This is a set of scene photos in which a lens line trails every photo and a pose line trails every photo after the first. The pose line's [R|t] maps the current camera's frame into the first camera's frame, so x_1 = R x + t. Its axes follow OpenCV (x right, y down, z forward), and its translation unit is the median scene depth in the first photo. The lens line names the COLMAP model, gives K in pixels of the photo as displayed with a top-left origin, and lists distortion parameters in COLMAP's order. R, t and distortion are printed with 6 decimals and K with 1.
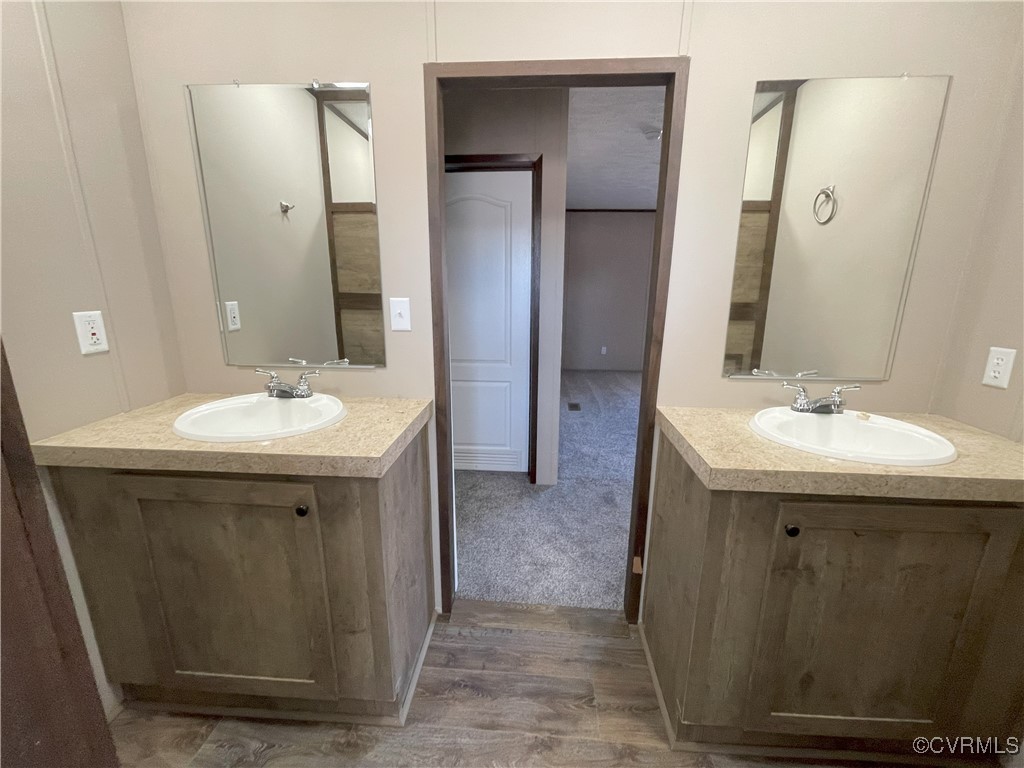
lens RADIAL K [[418.6, 0, 509.2], [0, 418.6, 382.8], [0, 0, 1]] dist [0.001341, 0.000077]
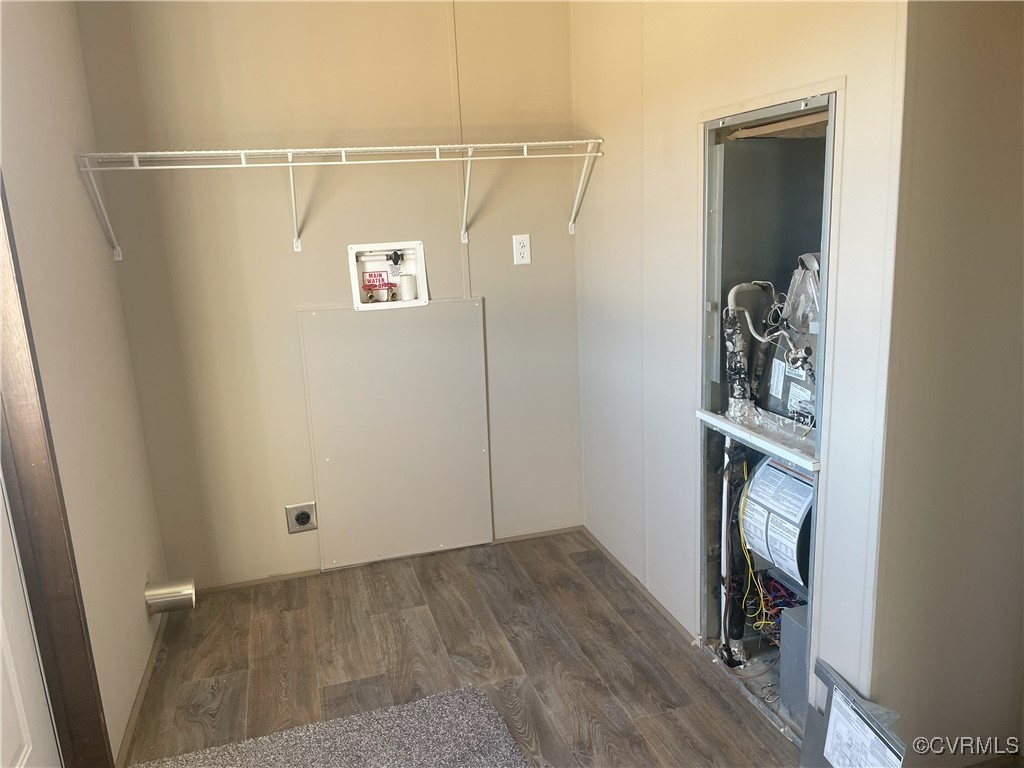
lens RADIAL K [[774.8, 0, 514.8], [0, 774.8, 386.3], [0, 0, 1]] dist [0.002657, 0.002671]
pose [[0.367752, 0.195693, -0.909100, 1.406517], [-0.167600, 0.975546, 0.142198, -0.046010], [0.914696, 0.100071, 0.391557, 0.036180]]
